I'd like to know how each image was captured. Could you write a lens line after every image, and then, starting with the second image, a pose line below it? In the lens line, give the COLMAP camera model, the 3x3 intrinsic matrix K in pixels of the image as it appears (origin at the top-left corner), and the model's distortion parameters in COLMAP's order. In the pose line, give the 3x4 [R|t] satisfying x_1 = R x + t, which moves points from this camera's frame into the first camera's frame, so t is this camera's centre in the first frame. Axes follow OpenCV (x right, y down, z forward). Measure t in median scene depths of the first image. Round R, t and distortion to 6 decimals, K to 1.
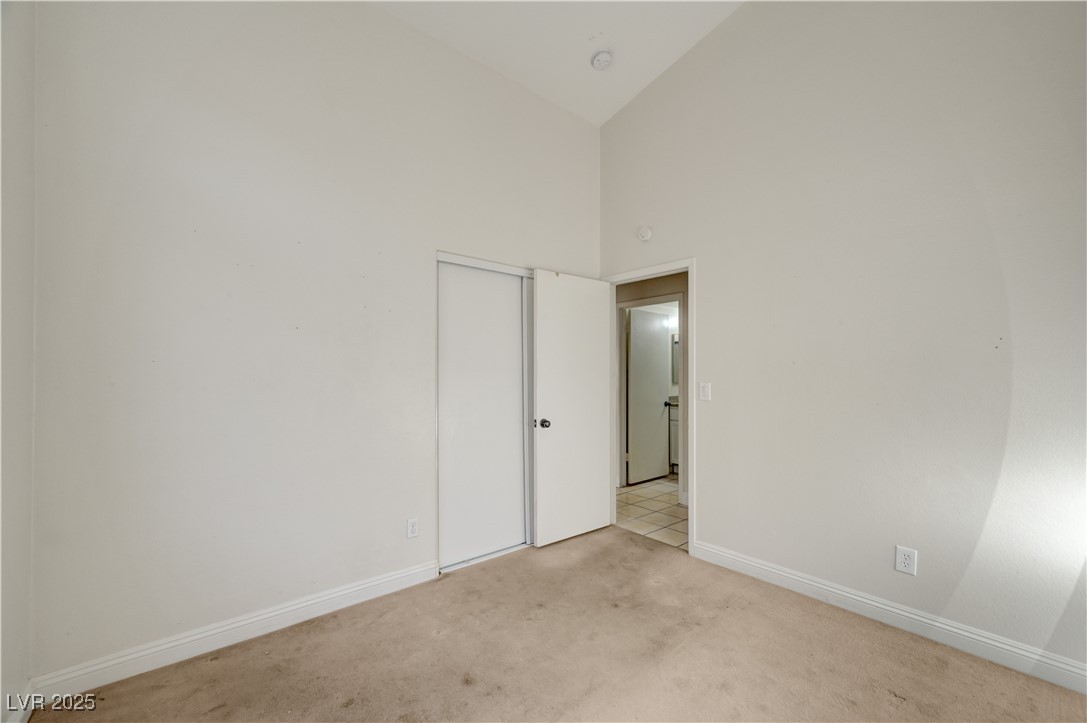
lens RADIAL K [[430.8, 0, 546.8], [0, 430.8, 370.3], [0, 0, 1]] dist [-0.002723, 0.000151]
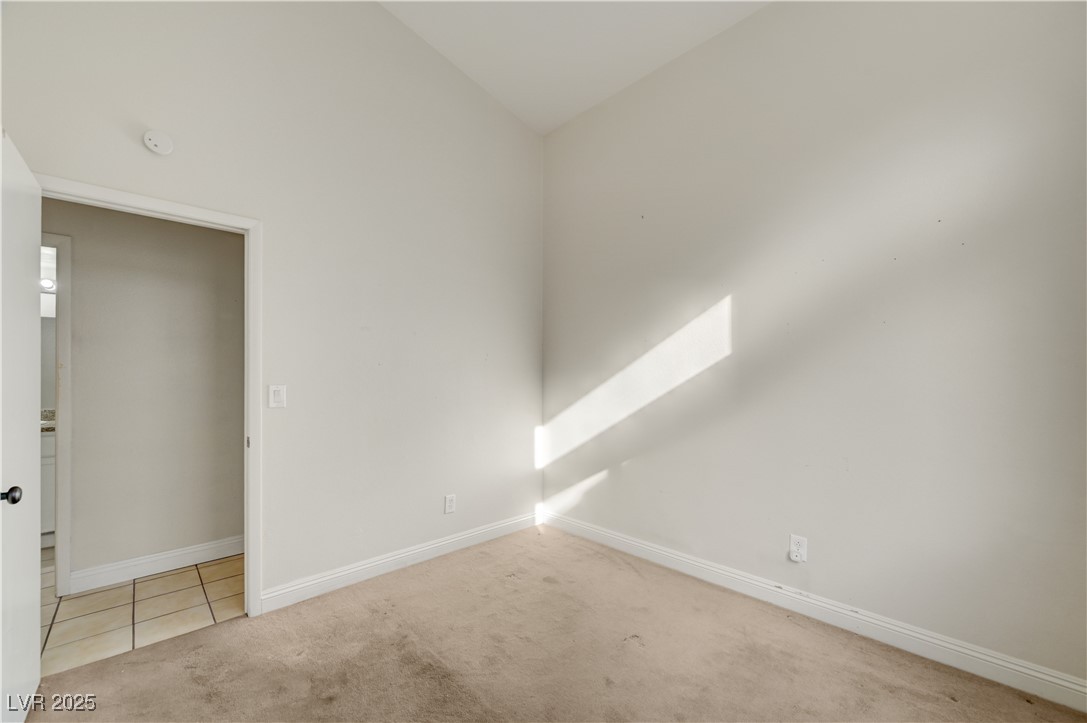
lens RADIAL K [[430.8, 0, 545.8], [0, 430.8, 369.9], [0, 0, 1]] dist [-0.002723, 0.000151]
pose [[-0.052481, 0.016084, 0.998492, -0.457345], [-0.005362, 0.999851, -0.016388, 0.010184], [-0.998608, -0.006214, -0.052387, 0.544101]]
